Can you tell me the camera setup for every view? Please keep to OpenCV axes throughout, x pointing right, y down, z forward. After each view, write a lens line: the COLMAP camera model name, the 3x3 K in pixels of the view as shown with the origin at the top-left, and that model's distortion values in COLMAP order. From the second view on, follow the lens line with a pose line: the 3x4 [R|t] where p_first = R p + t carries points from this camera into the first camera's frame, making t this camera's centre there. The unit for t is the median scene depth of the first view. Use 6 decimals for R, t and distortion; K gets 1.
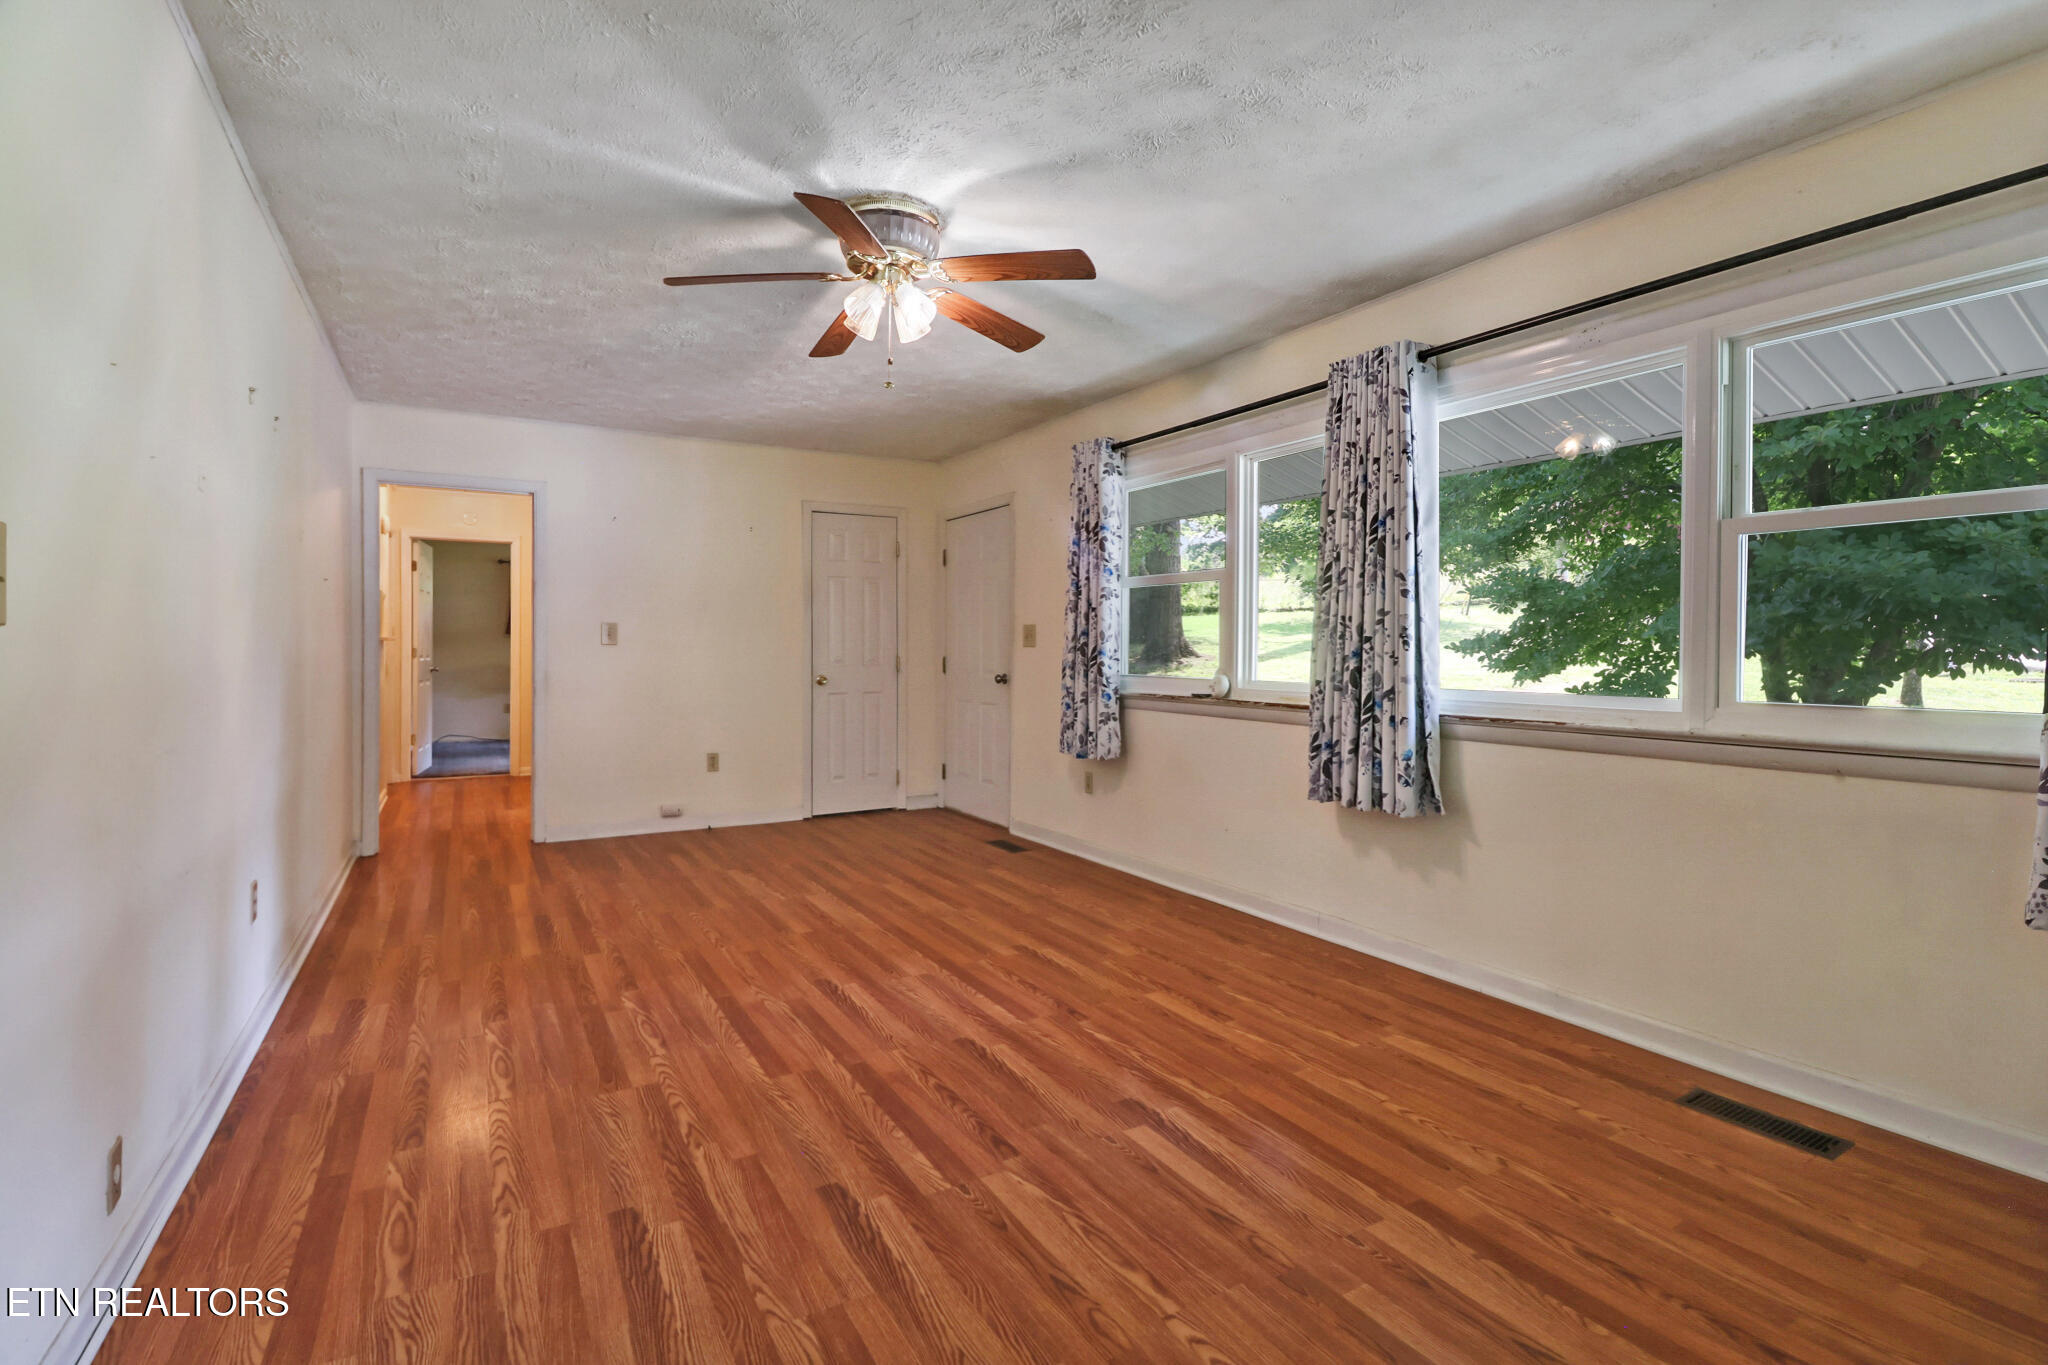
lens RADIAL K [[943.7, 0, 1024.0], [0, 943.7, 682.5], [0, 0, 1]] dist [0.002135, 0.000002]
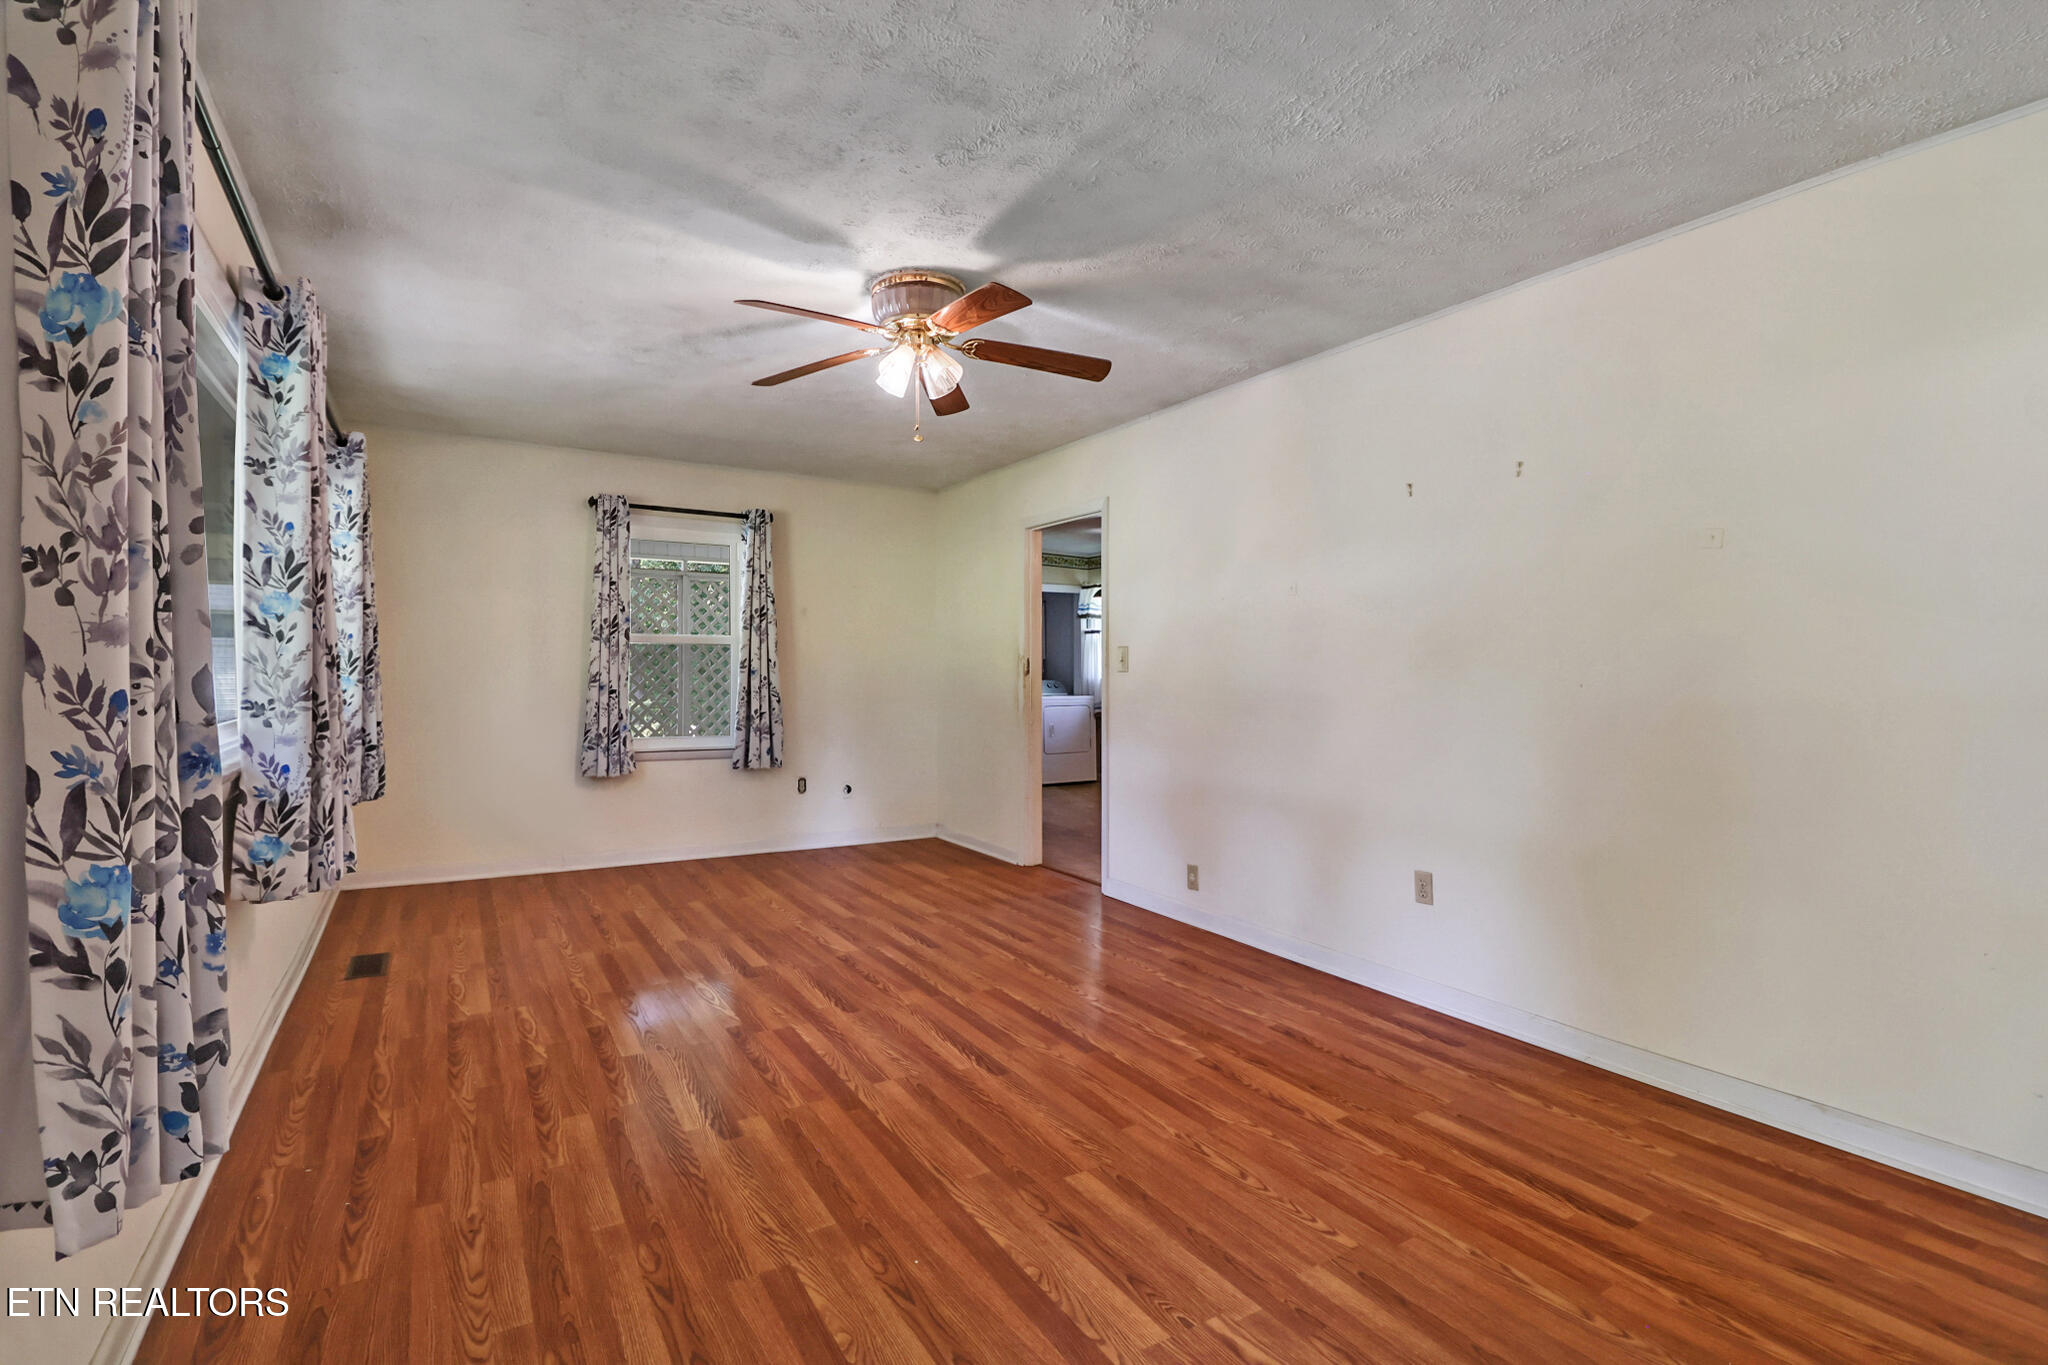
lens RADIAL K [[960.8, 0, 1023.0], [0, 960.8, 647.5], [0, 0, 1]] dist [0.000727, -0.000607]
pose [[-0.999889, -0.010849, -0.010226, -0.253254], [-0.010955, 0.999886, 0.010422, -0.087333], [0.010112, 0.010533, -0.999893, 2.120735]]
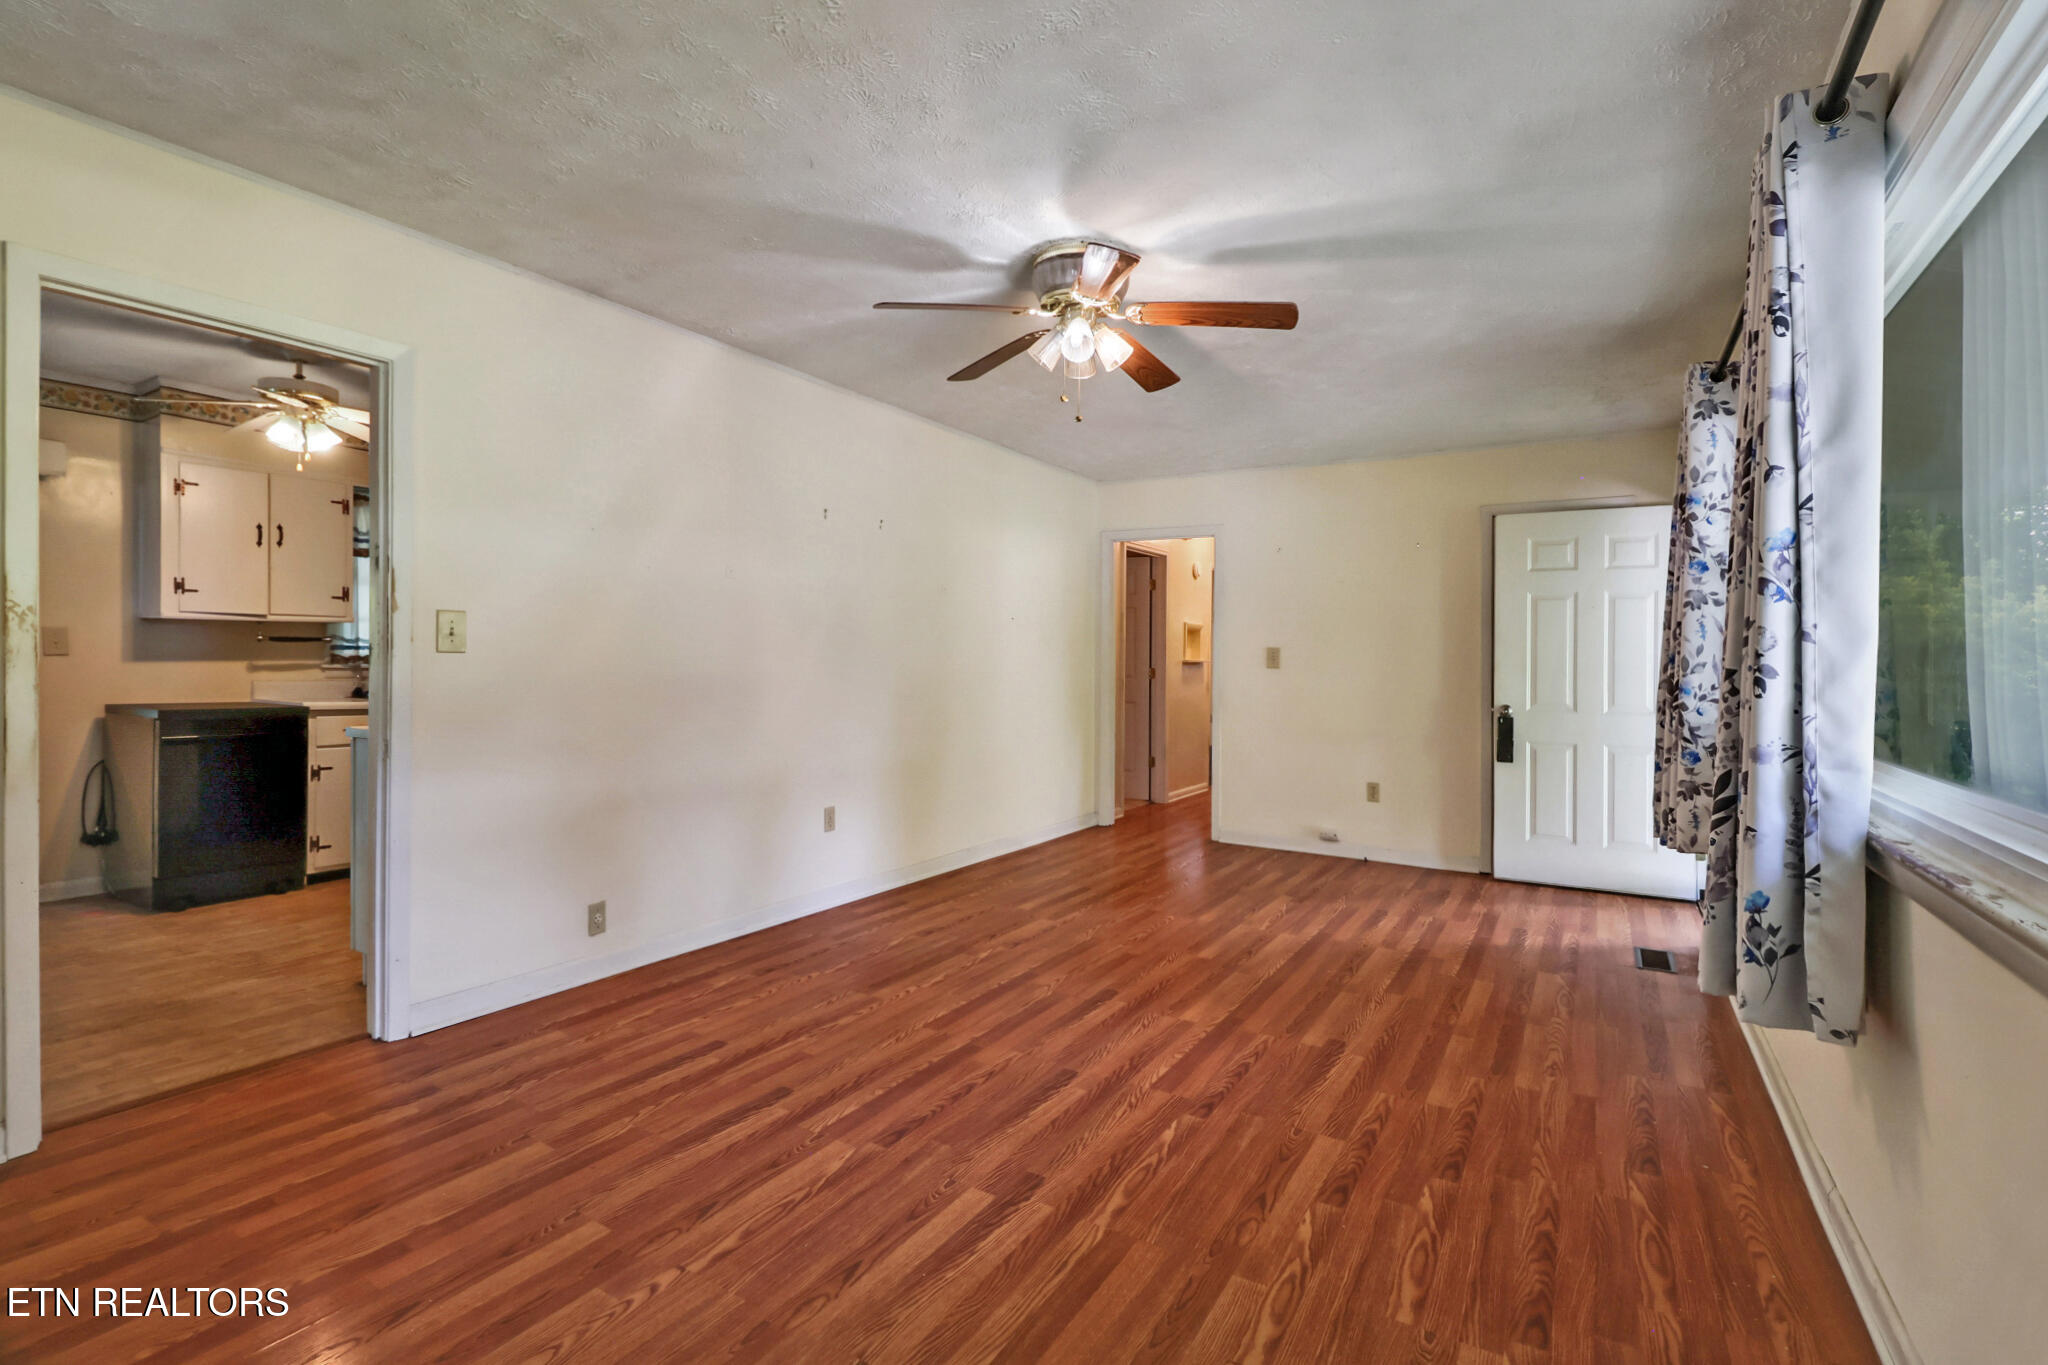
lens RADIAL K [[961.1, 0, 990.5], [0, 961.1, 658.7], [0, 0, 1]] dist [0.024643, -0.018332]
pose [[0.460247, -0.000557, -0.887791, 0.753689], [-0.044527, 0.998727, -0.023710, -0.019750], [0.886674, 0.050443, 0.459636, 0.430297]]
